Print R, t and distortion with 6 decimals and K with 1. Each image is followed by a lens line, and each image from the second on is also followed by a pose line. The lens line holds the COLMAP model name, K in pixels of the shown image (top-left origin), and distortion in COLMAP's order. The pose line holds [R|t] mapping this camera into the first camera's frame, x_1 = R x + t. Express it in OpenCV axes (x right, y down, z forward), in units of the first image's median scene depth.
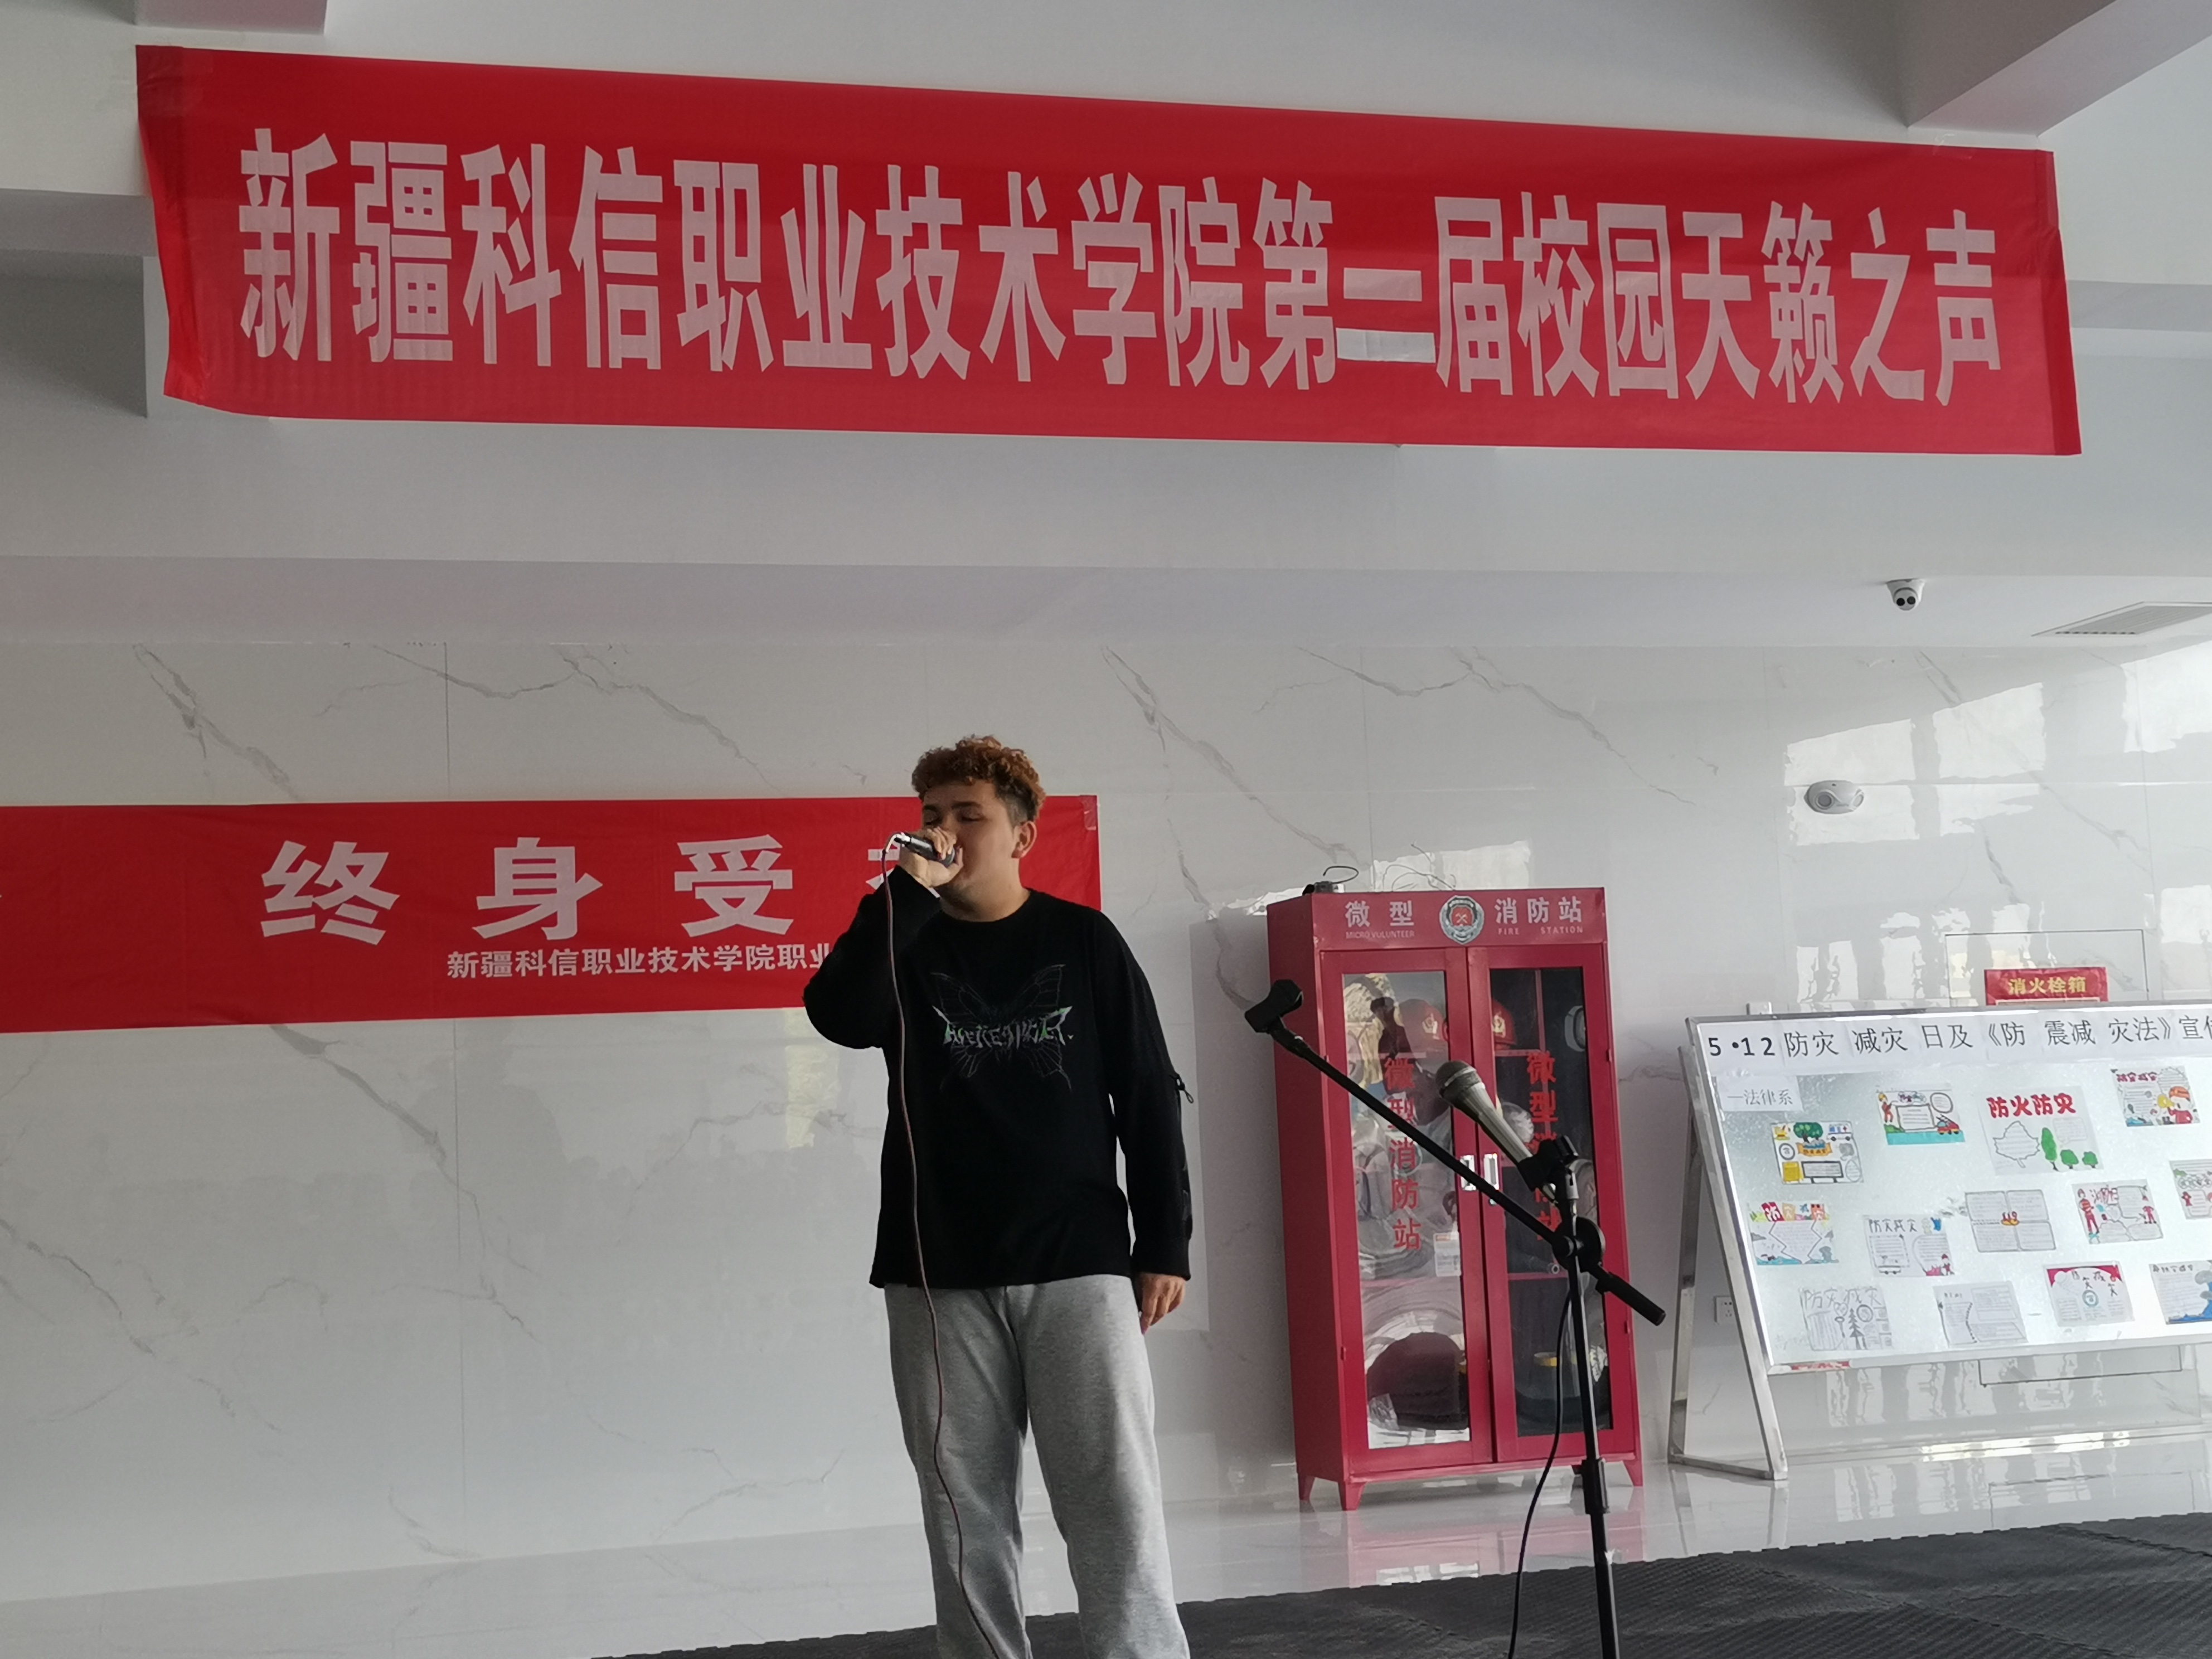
lens RADIAL K [[3337.3, 0, 1257.2], [0, 3337.3, 749.1], [0, 0, 1]] dist [0.026468, 0.000000]
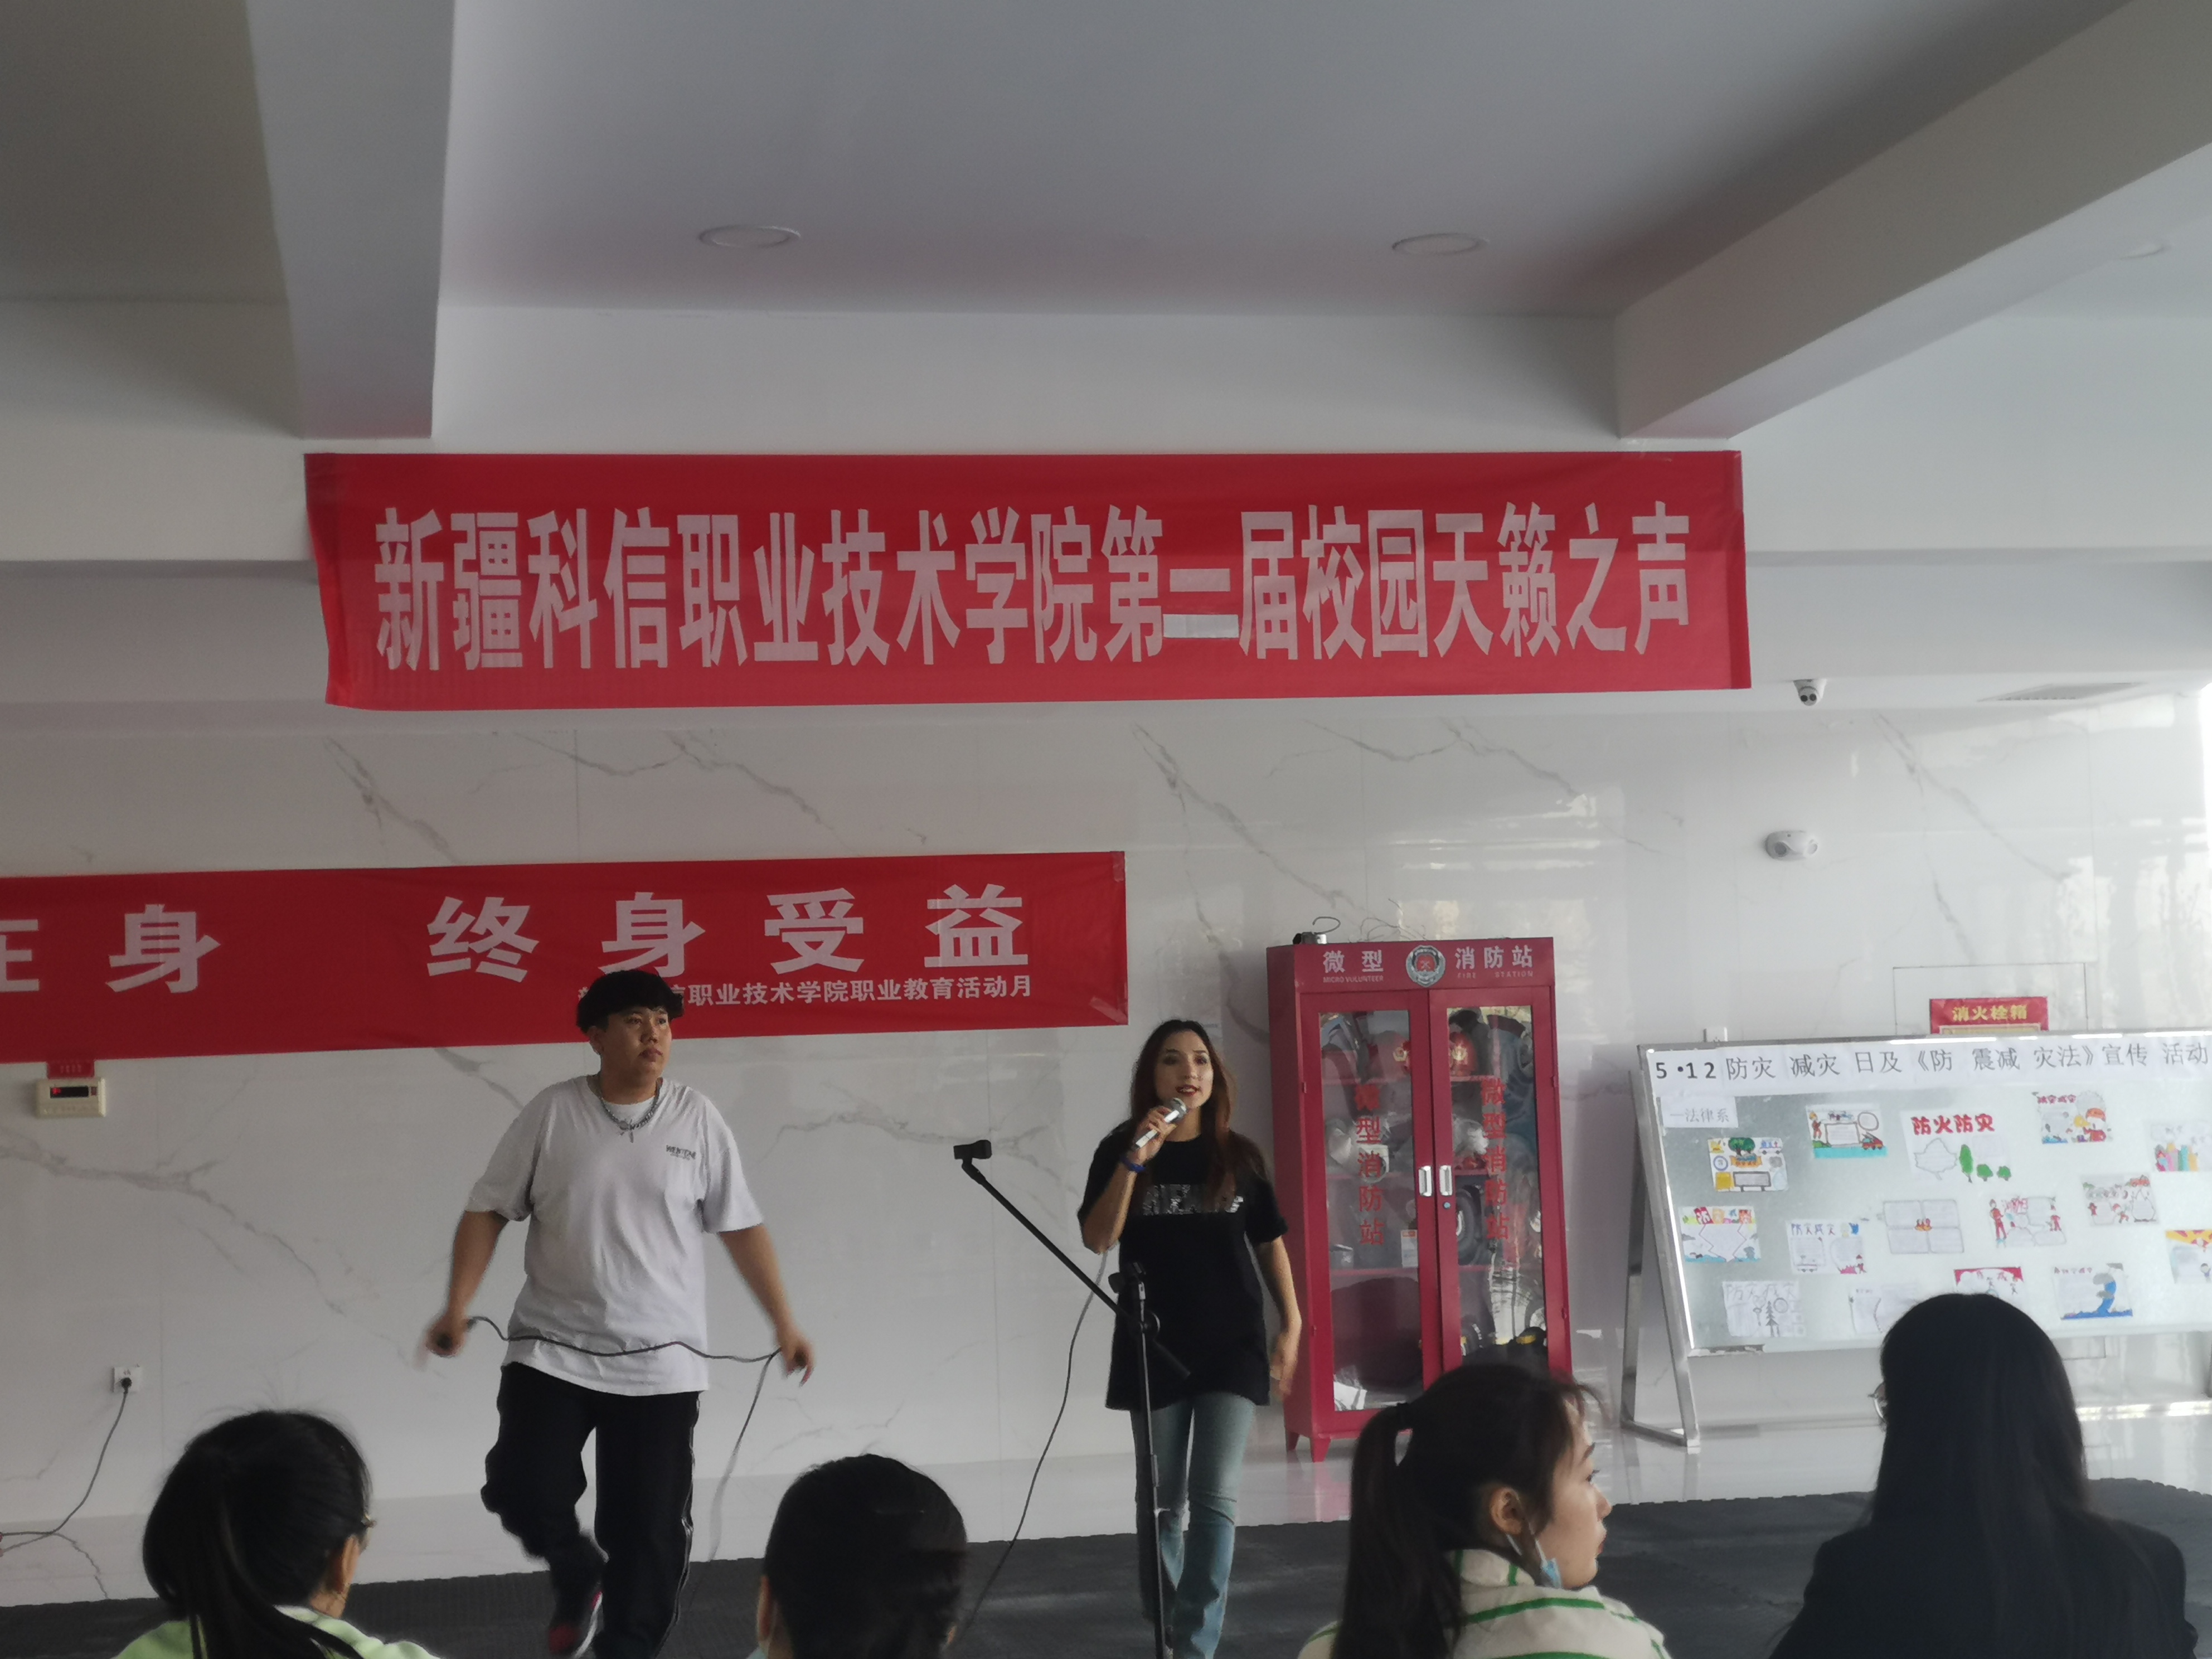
lens RADIAL K [[3759.2, 0, 1198.1], [0, 3759.2, 772.4], [0, 0, 1]] dist [0.106792, 0.000000]
pose [[0.994409, 0.007648, -0.105320, 0.190187], [-0.002248, 0.998681, 0.051294, -0.133344], [0.105573, -0.050770, 0.993115, -0.505236]]
